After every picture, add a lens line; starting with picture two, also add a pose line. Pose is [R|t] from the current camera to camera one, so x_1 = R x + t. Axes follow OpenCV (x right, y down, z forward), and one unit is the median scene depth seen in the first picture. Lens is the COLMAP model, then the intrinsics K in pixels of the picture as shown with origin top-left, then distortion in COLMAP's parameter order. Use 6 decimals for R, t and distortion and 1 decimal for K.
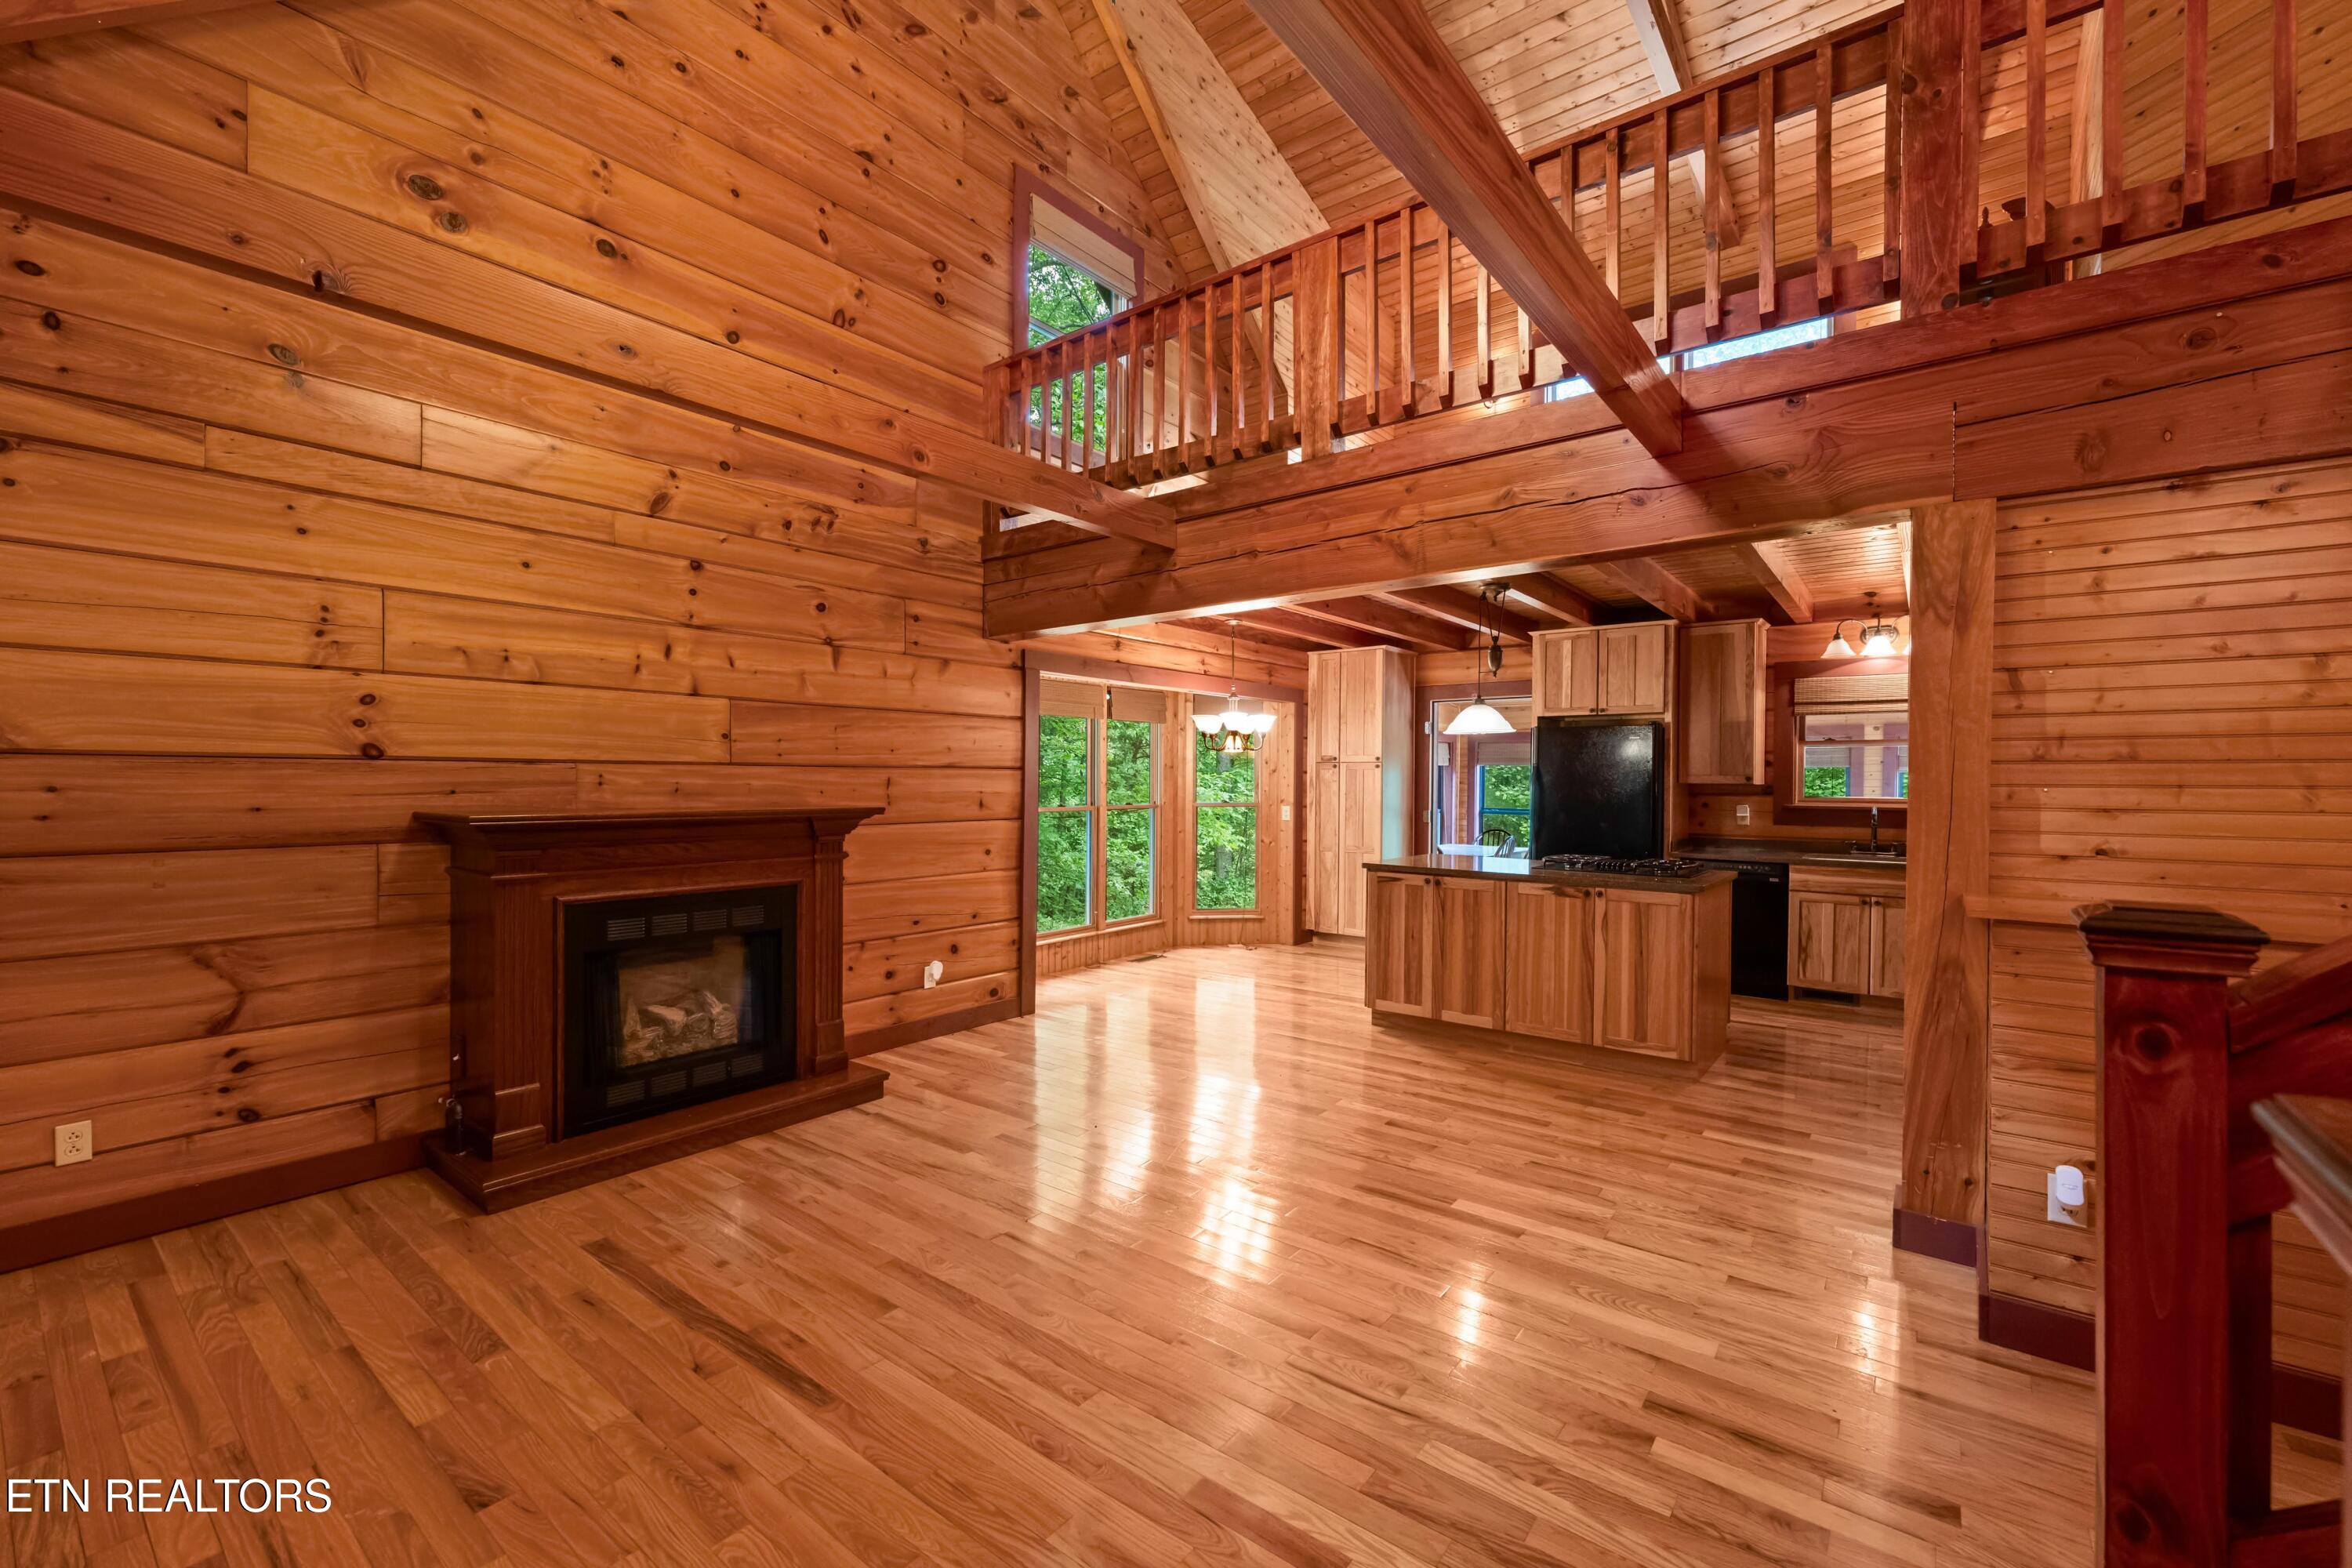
lens RADIAL K [[975.3, 0, 1176.0], [0, 975.3, 784.0], [0, 0, 1]] dist [-0.000236, 0.000056]
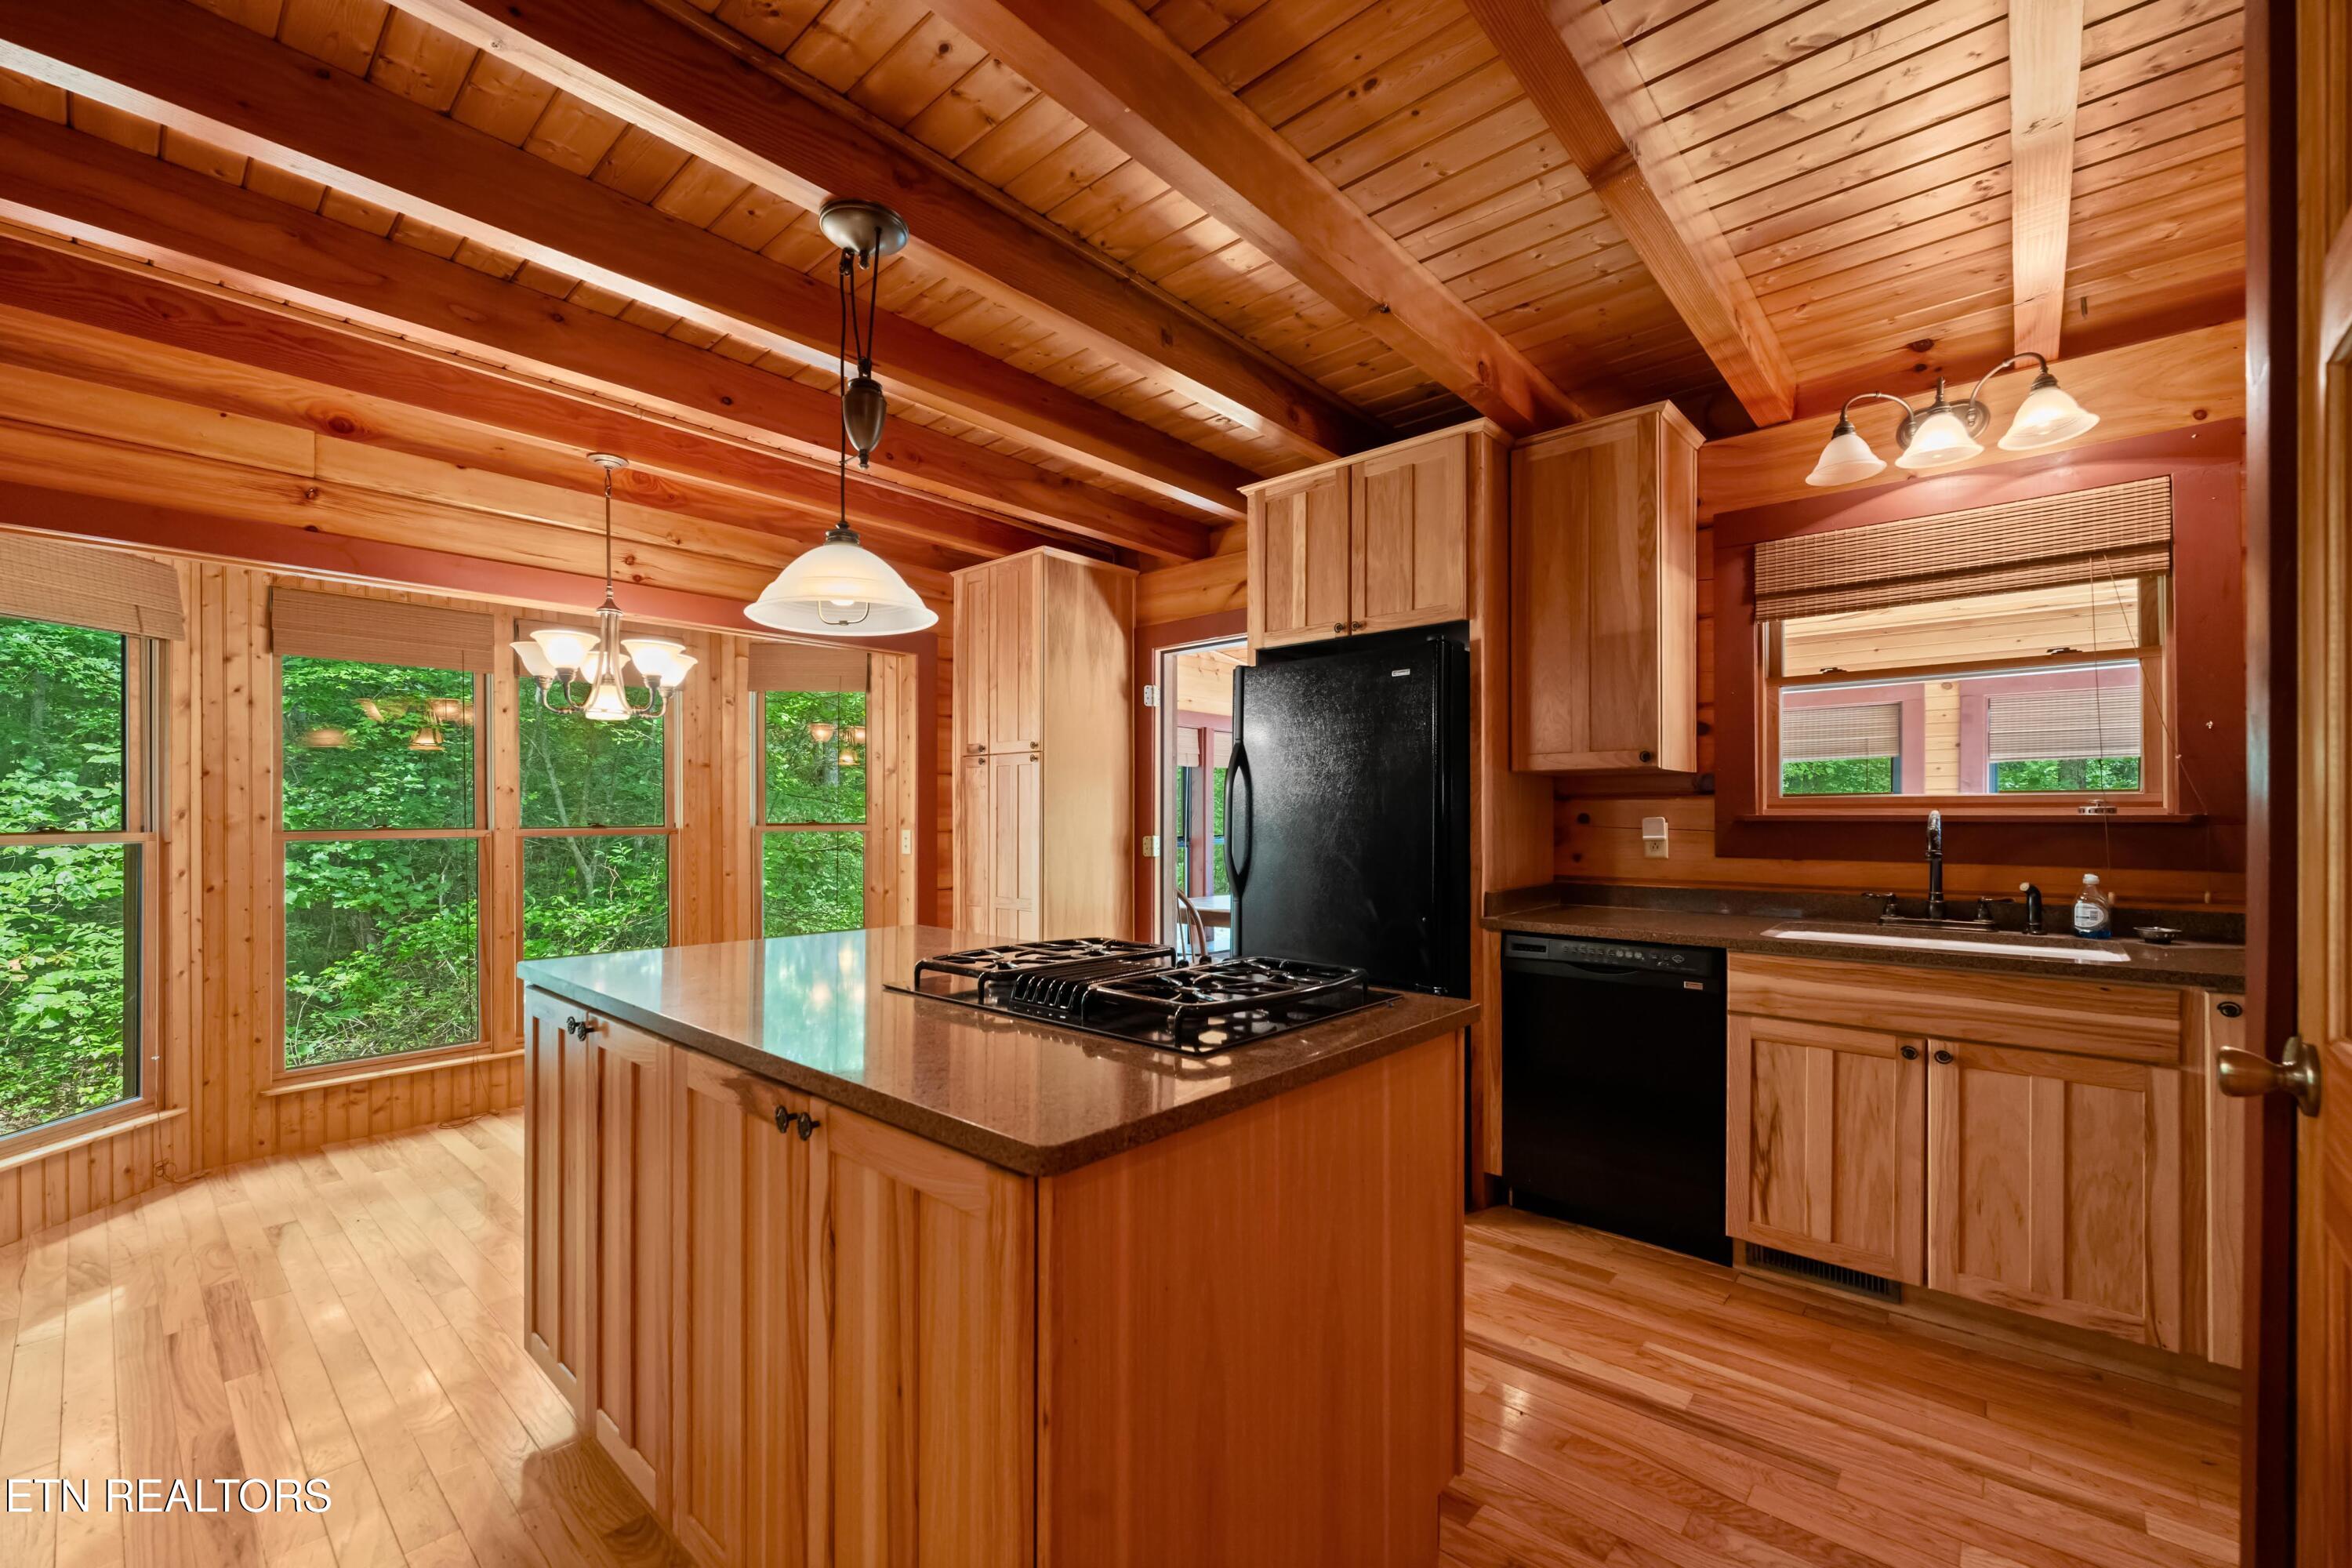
lens RADIAL K [[961.0, 0, 1175.4], [0, 961.0, 810.1], [0, 0, 1]] dist [-0.004045, -0.000242]
pose [[0.998001, -0.006602, -0.062859, 0.386573], [0.005802, 0.999900, -0.012910, 0.023679], [0.062938, 0.012519, 0.997939, 0.527578]]
